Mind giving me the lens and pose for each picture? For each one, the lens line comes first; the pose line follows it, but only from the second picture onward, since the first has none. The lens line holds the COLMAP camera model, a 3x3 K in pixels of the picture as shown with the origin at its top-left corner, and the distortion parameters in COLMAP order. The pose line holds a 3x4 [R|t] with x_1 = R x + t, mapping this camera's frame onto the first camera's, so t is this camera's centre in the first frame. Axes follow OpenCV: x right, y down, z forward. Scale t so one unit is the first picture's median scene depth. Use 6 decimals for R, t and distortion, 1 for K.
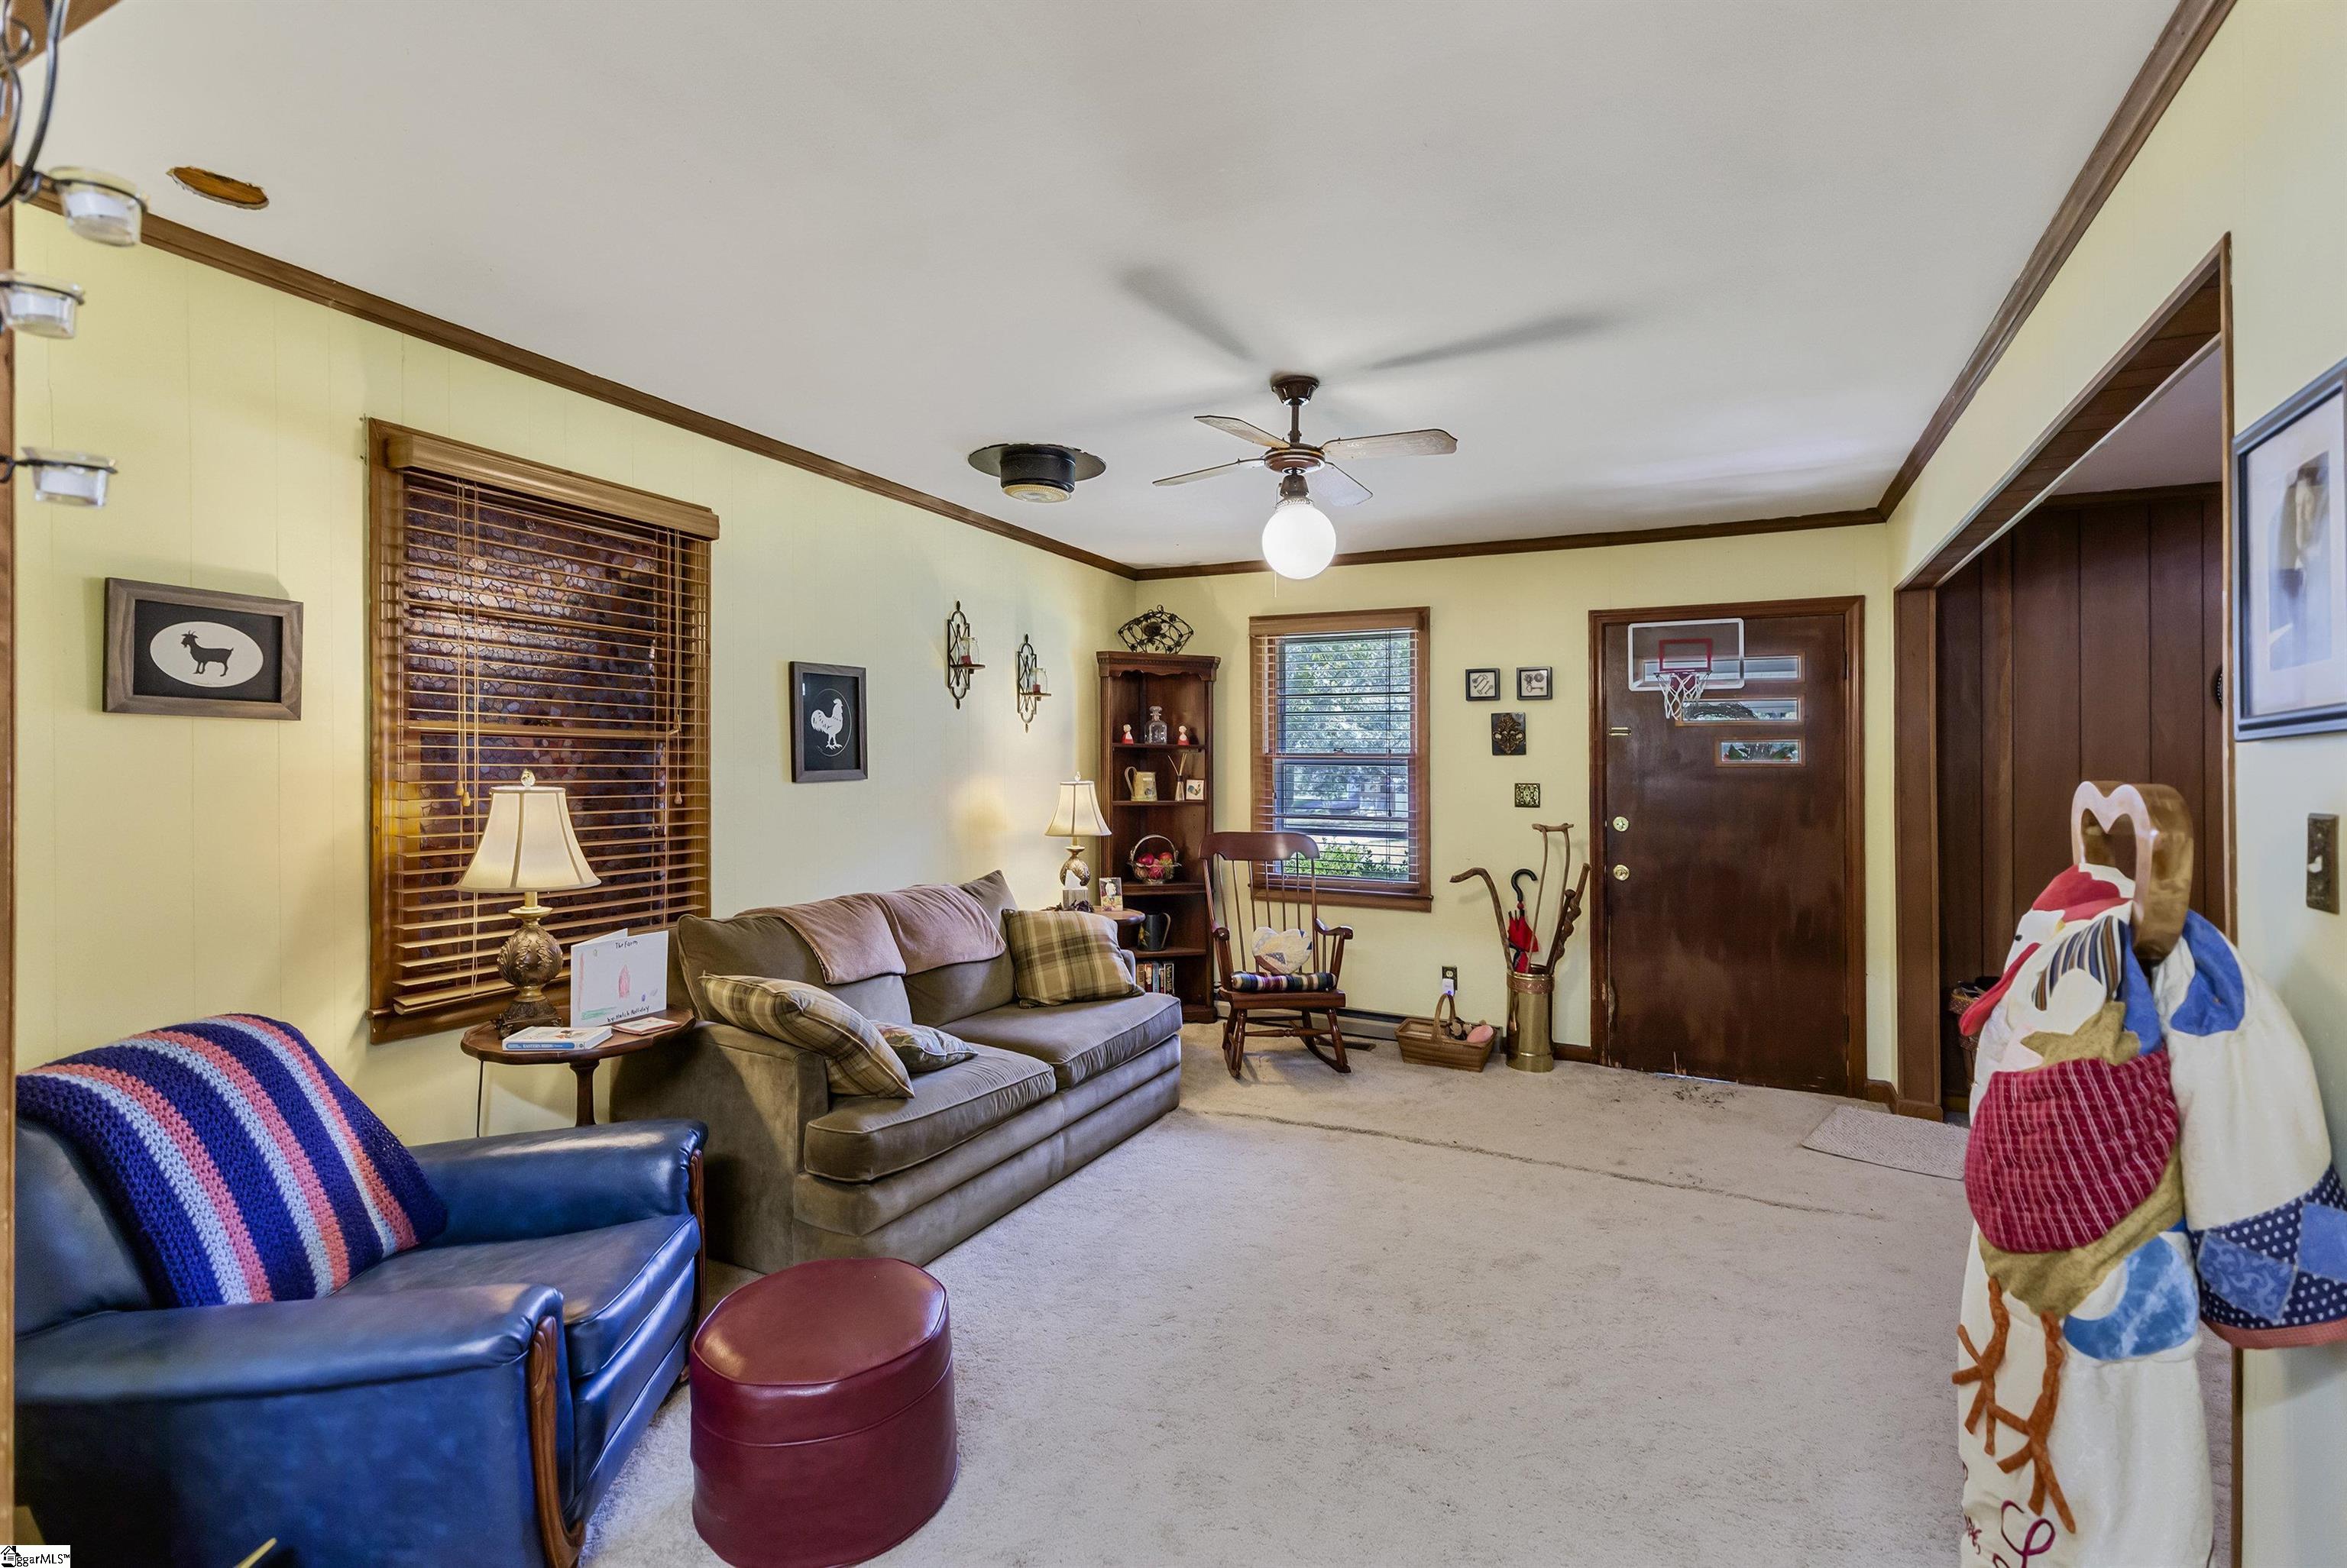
lens RADIAL K [[1056.2, 0, 1172.9], [0, 1056.2, 767.7], [0, 0, 1]] dist [0.002034, 0.001470]
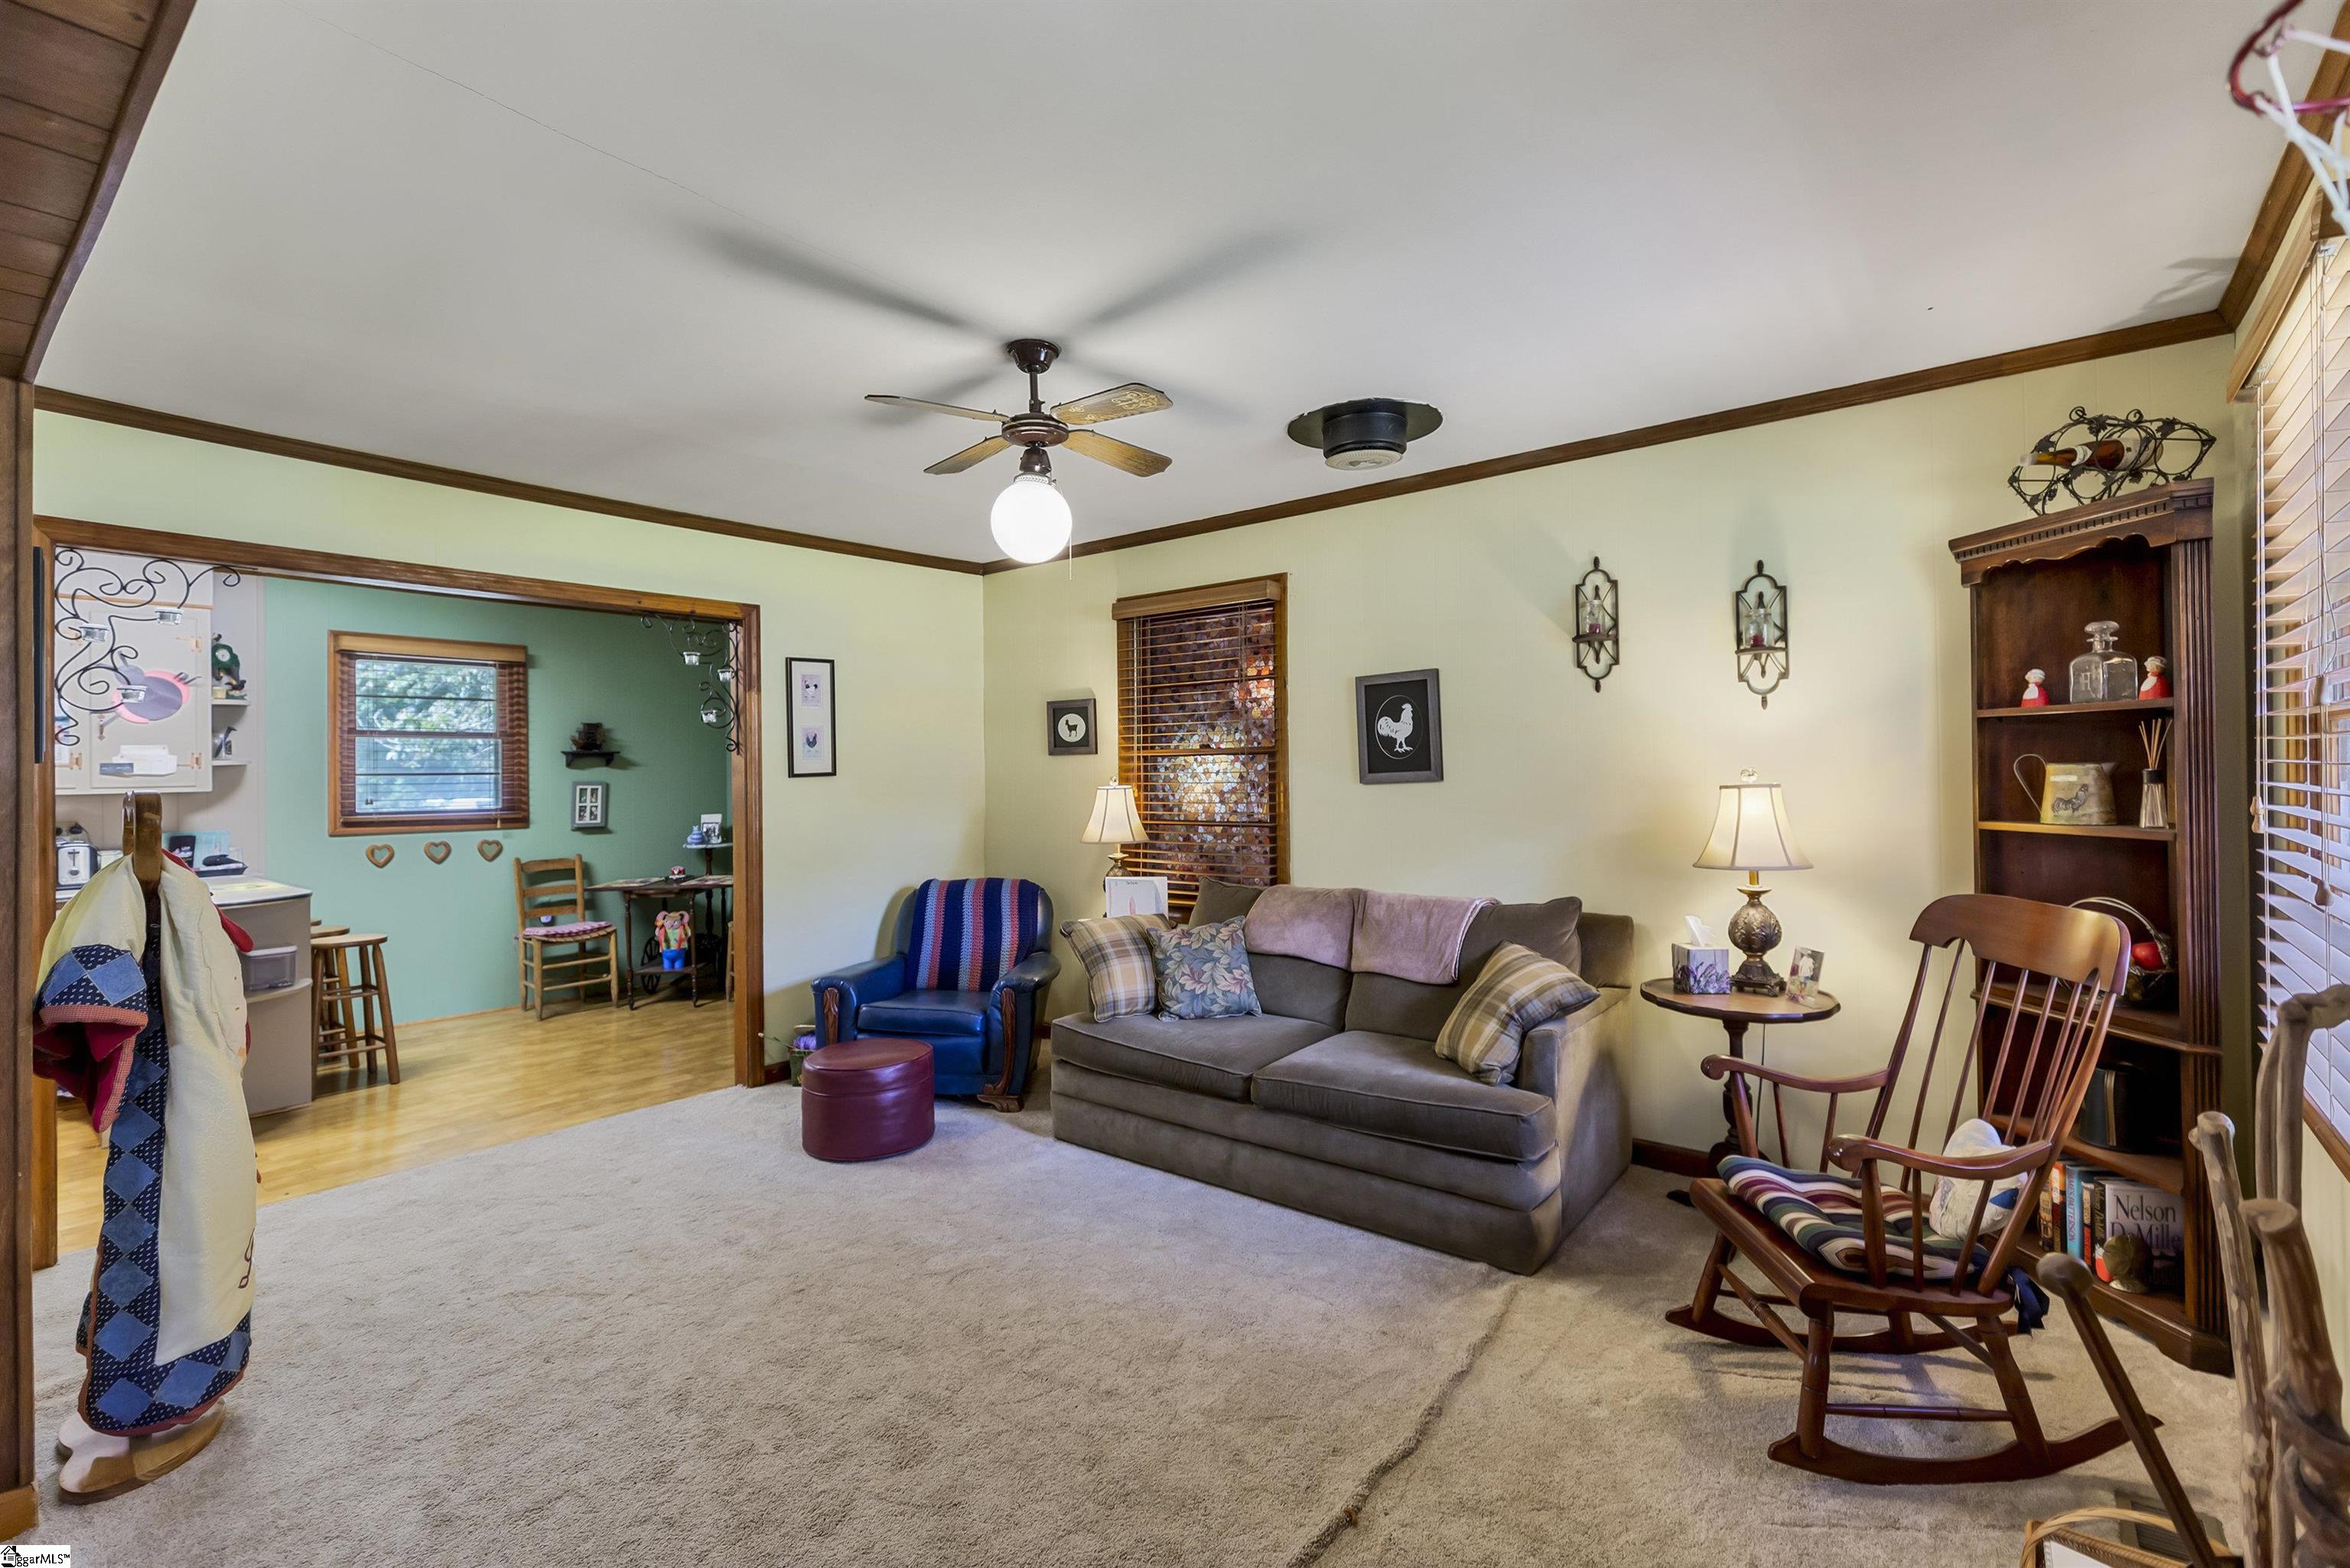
lens RADIAL K [[1057.6, 0, 1179.2], [0, 1057.6, 774.2], [0, 0, 1]] dist [0.002034, 0.001470]
pose [[-0.216928, -0.003393, -0.976182, 0.739658], [0.016047, 0.999846, -0.007042, 0.008003], [0.976056, -0.017193, -0.216841, 0.993601]]
